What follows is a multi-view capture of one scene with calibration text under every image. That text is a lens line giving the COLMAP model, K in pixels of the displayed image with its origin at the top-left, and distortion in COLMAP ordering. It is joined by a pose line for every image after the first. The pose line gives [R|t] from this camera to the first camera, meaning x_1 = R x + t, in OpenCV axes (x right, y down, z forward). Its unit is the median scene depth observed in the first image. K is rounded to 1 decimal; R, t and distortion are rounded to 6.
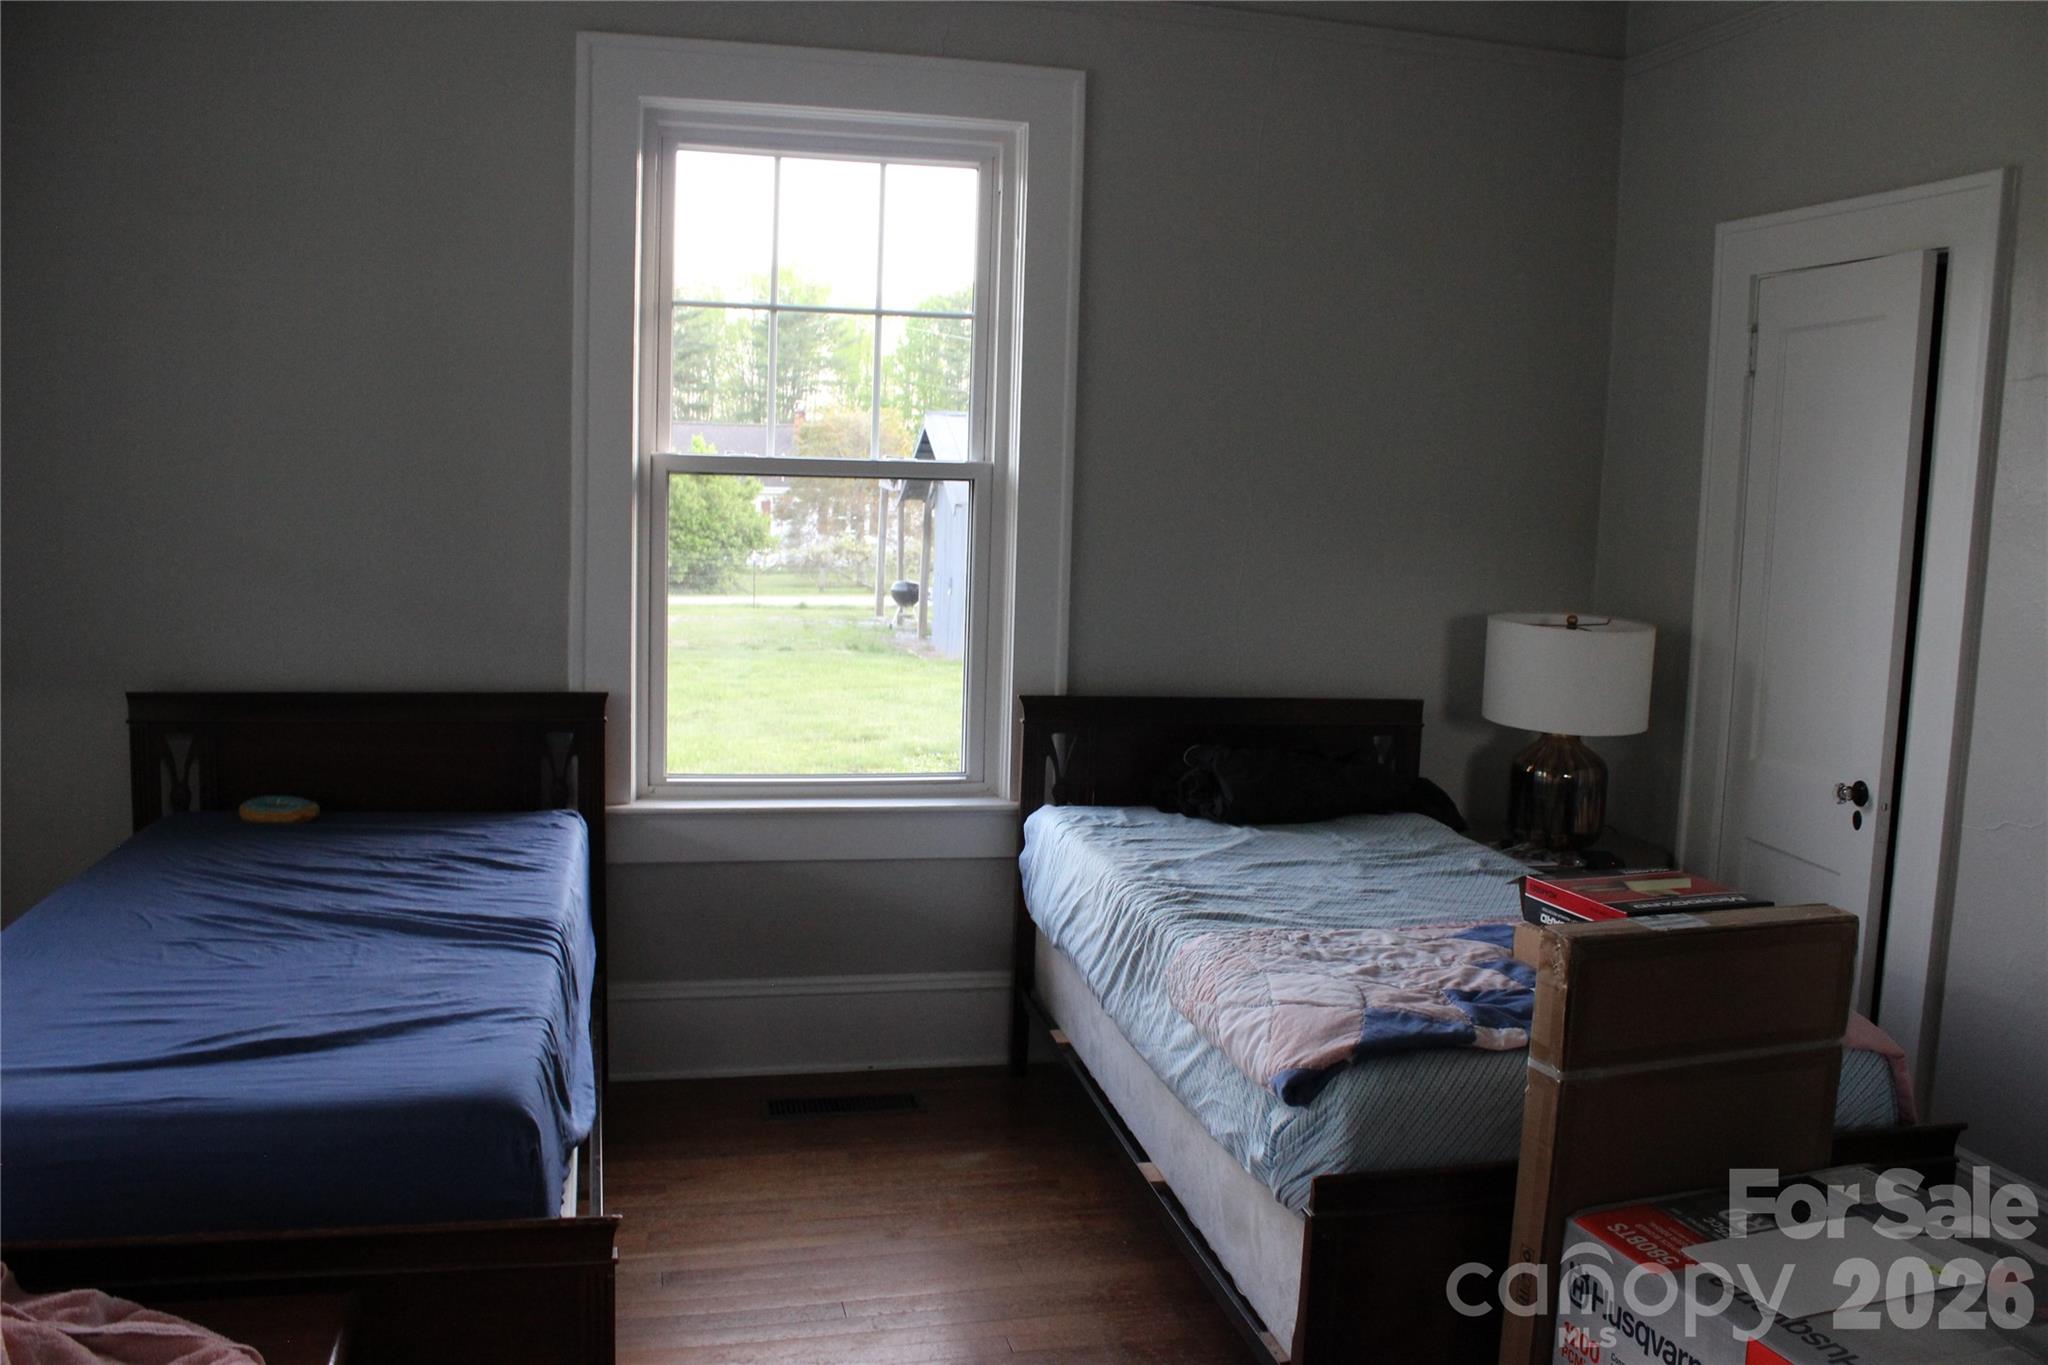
lens RADIAL K [[1601.9, 0, 1020.3], [0, 1601.9, 672.4], [0, 0, 1]] dist [-0.156036, 0.108400]
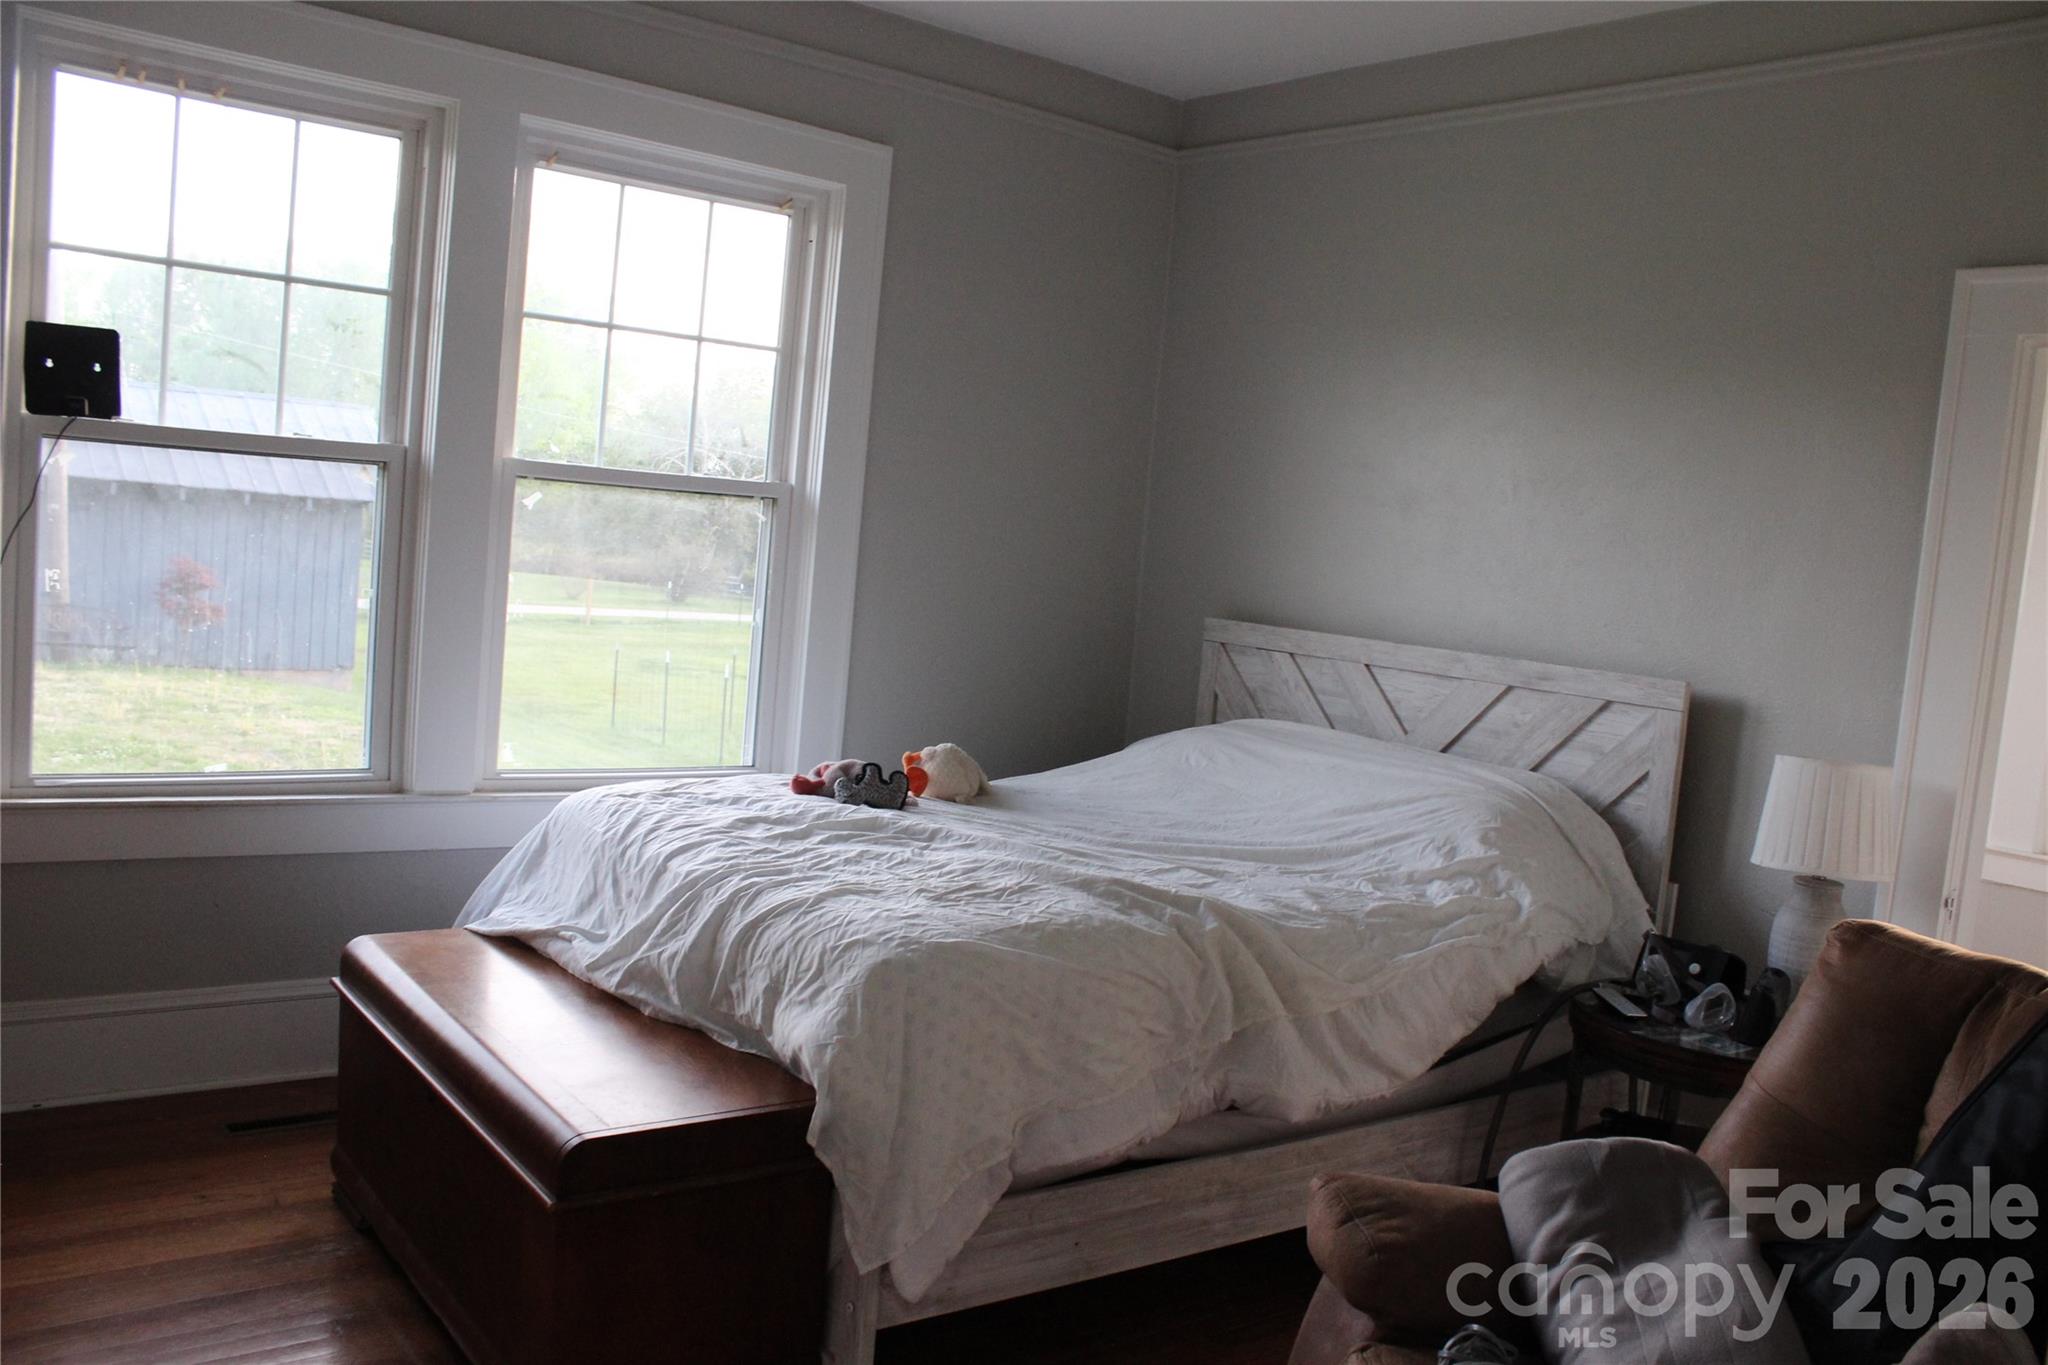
lens RADIAL K [[1601.9, 0, 1020.3], [0, 1601.9, 672.4], [0, 0, 1]] dist [-0.156036, 0.108400]
pose [[0.911441, 0.020803, 0.410904, -0.304388], [-0.021639, 0.999762, -0.002616, -0.000670], [-0.410861, -0.006507, 0.911675, -0.072529]]
